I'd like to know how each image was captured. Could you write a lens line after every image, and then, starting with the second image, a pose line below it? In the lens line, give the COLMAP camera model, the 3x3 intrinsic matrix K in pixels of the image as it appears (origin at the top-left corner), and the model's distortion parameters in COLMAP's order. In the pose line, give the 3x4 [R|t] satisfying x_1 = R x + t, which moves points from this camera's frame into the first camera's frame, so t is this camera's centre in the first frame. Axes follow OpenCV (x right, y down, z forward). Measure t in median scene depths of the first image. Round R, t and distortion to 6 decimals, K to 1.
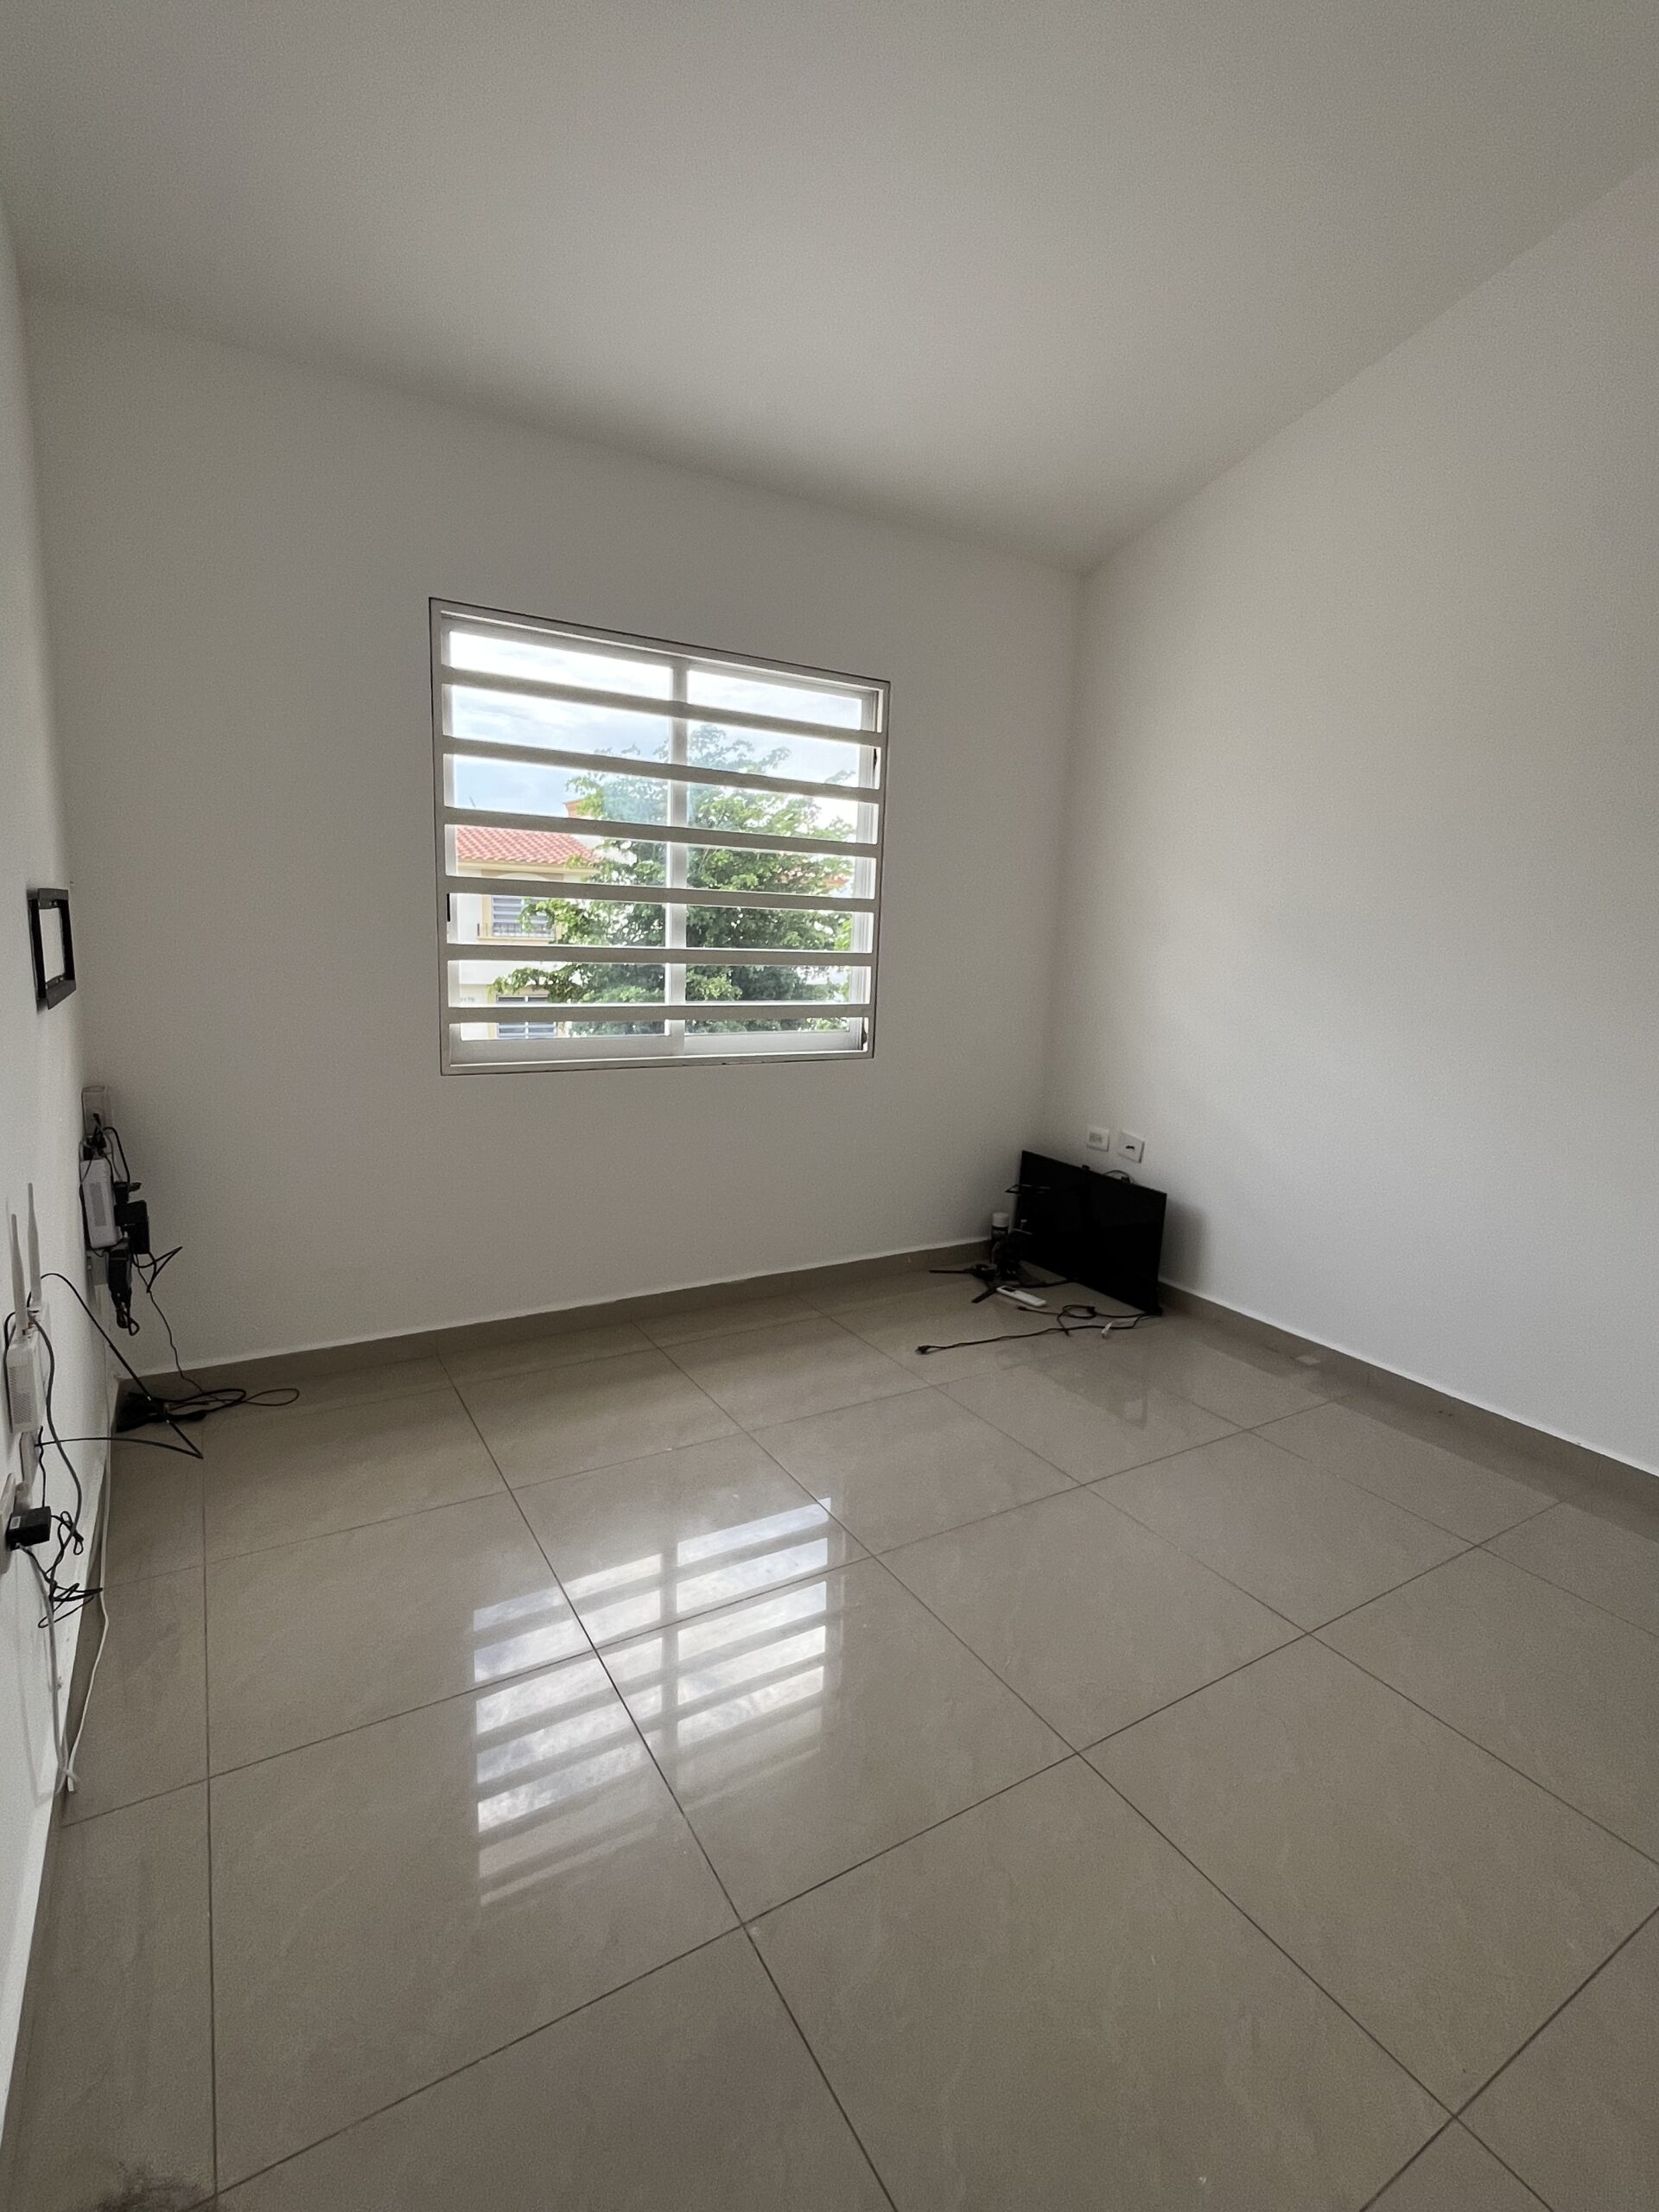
lens RADIAL K [[1052.7, 0, 831.7], [0, 1052.7, 1111.9], [0, 0, 1]] dist [-0.000905, 0.000729]
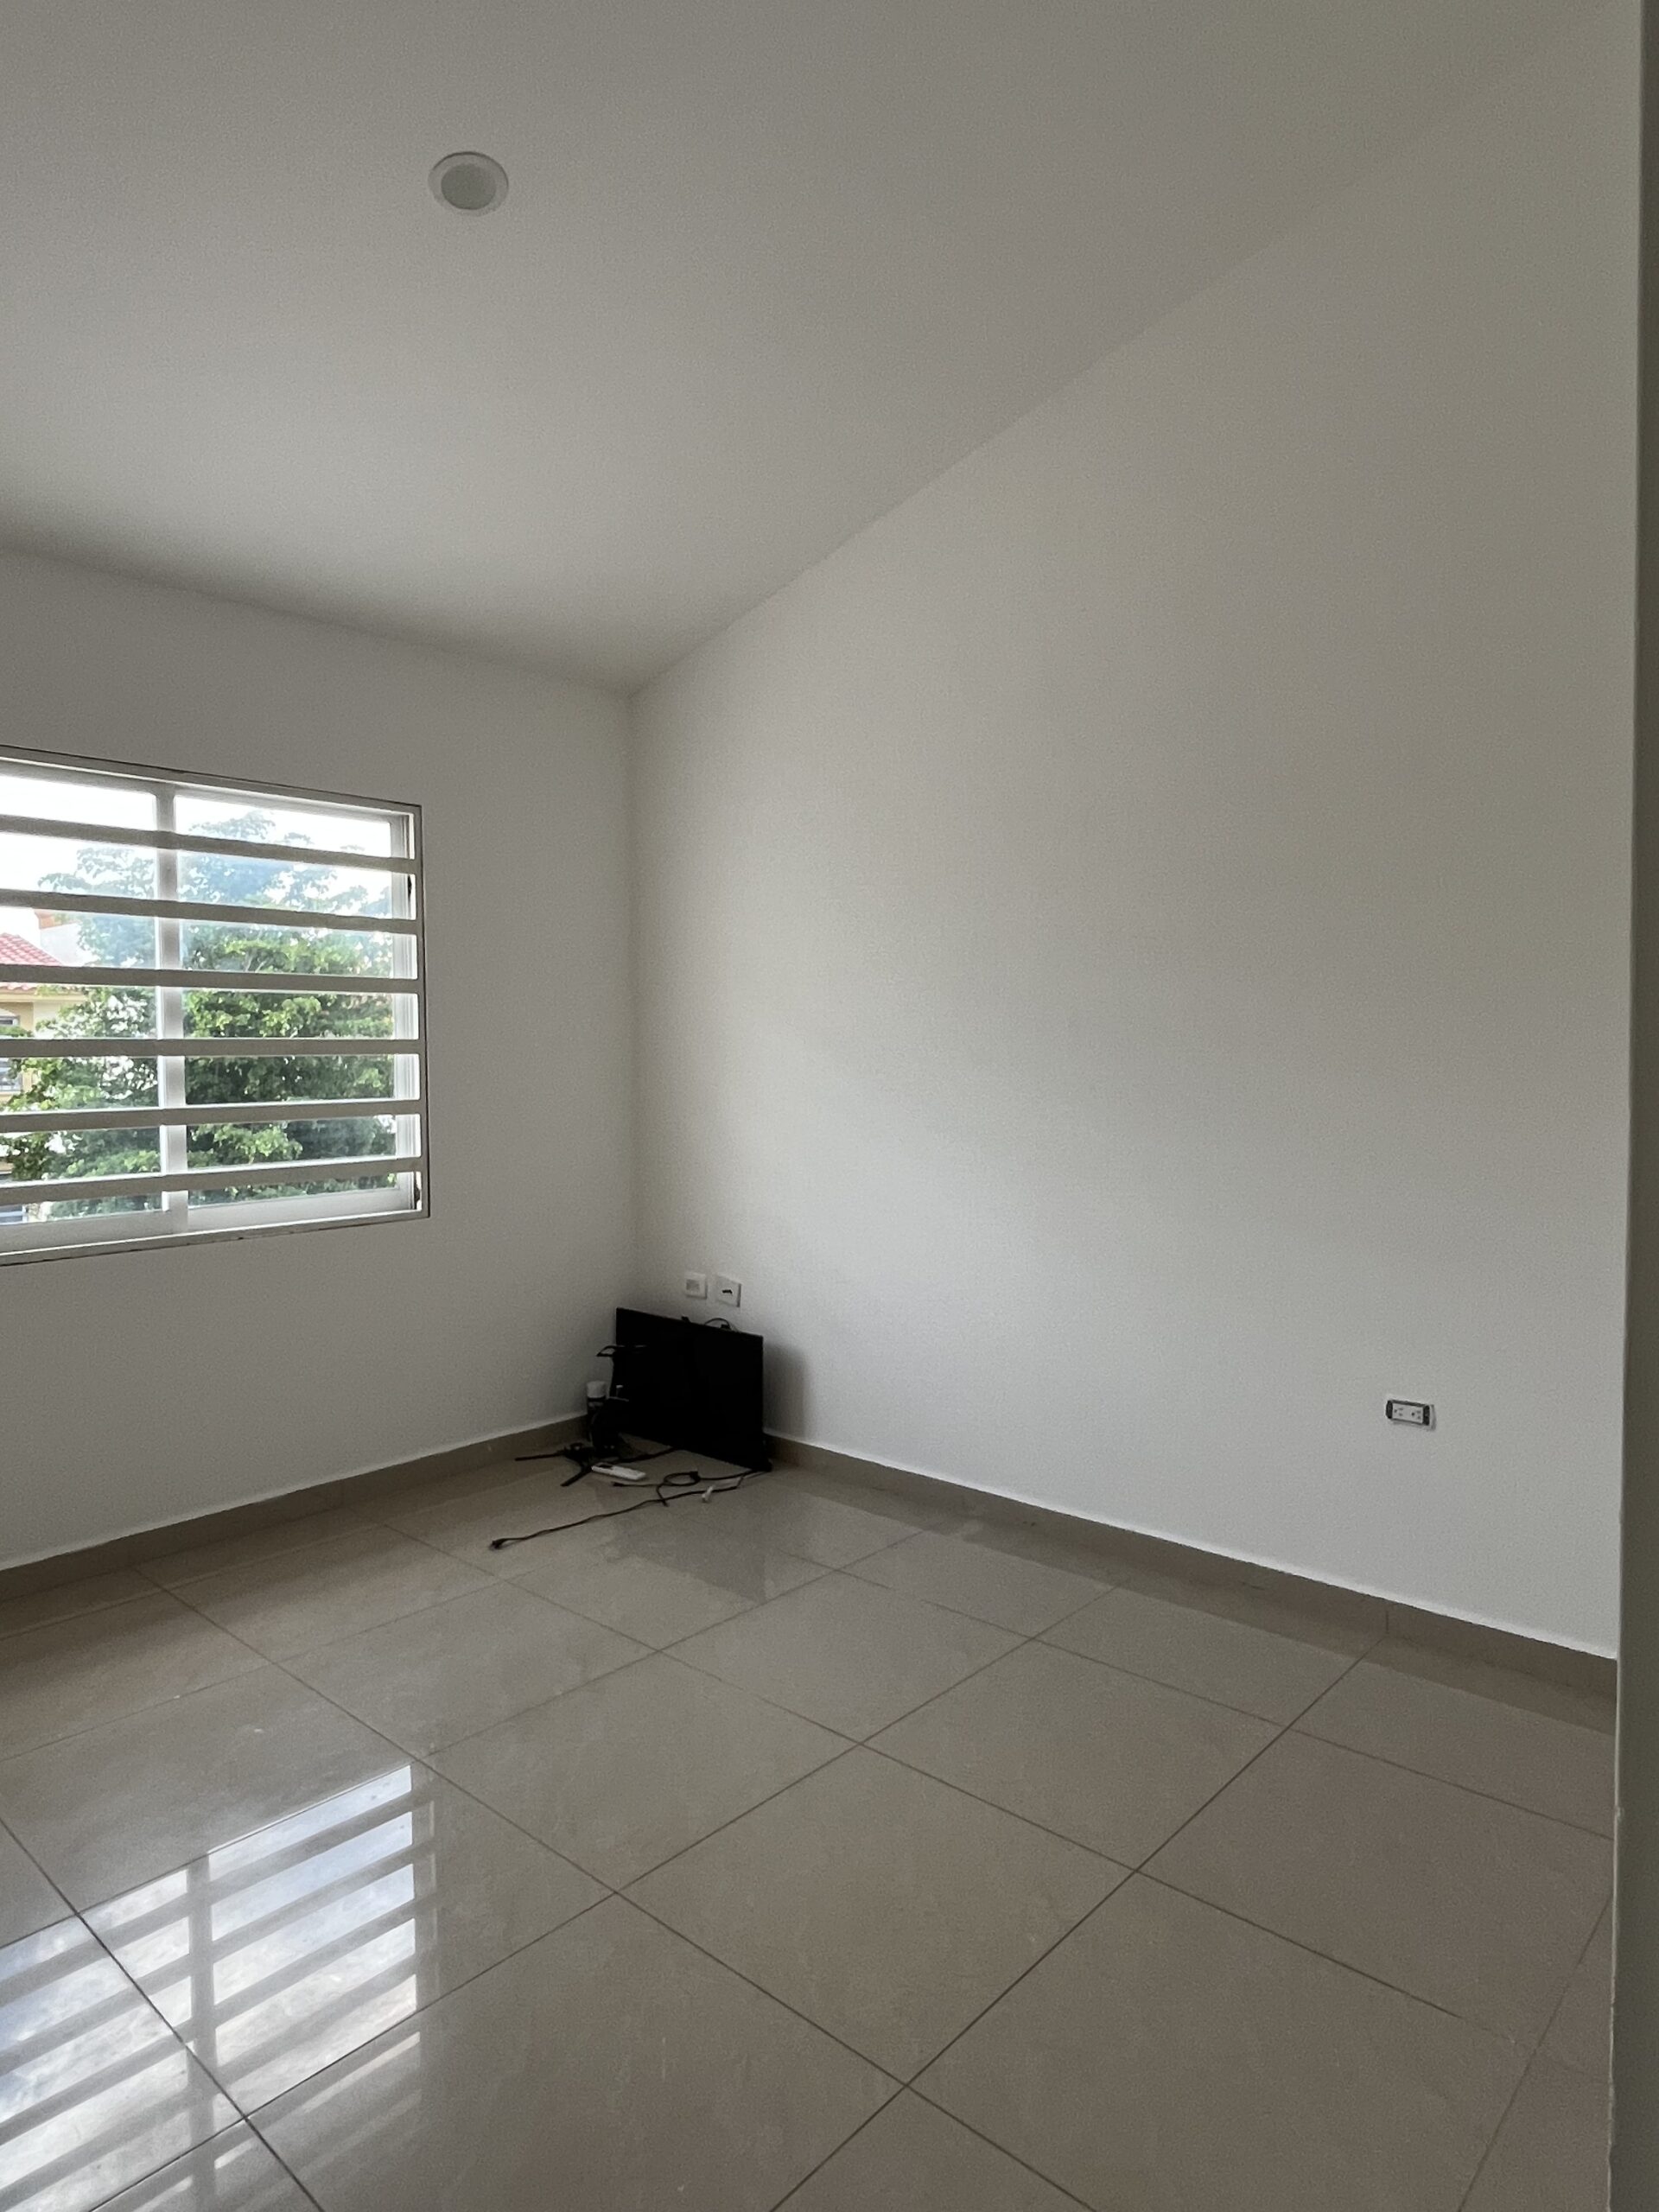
lens RADIAL K [[1320.4, 0, 834.8], [0, 1320.4, 1105.7], [0, 0, 1]] dist [-0.004756, -0.007495]
pose [[0.954859, -0.057720, 0.291398, 0.049288], [0.094688, 0.988913, -0.114392, 0.014878], [-0.281564, 0.136820, 0.949738, -0.154279]]
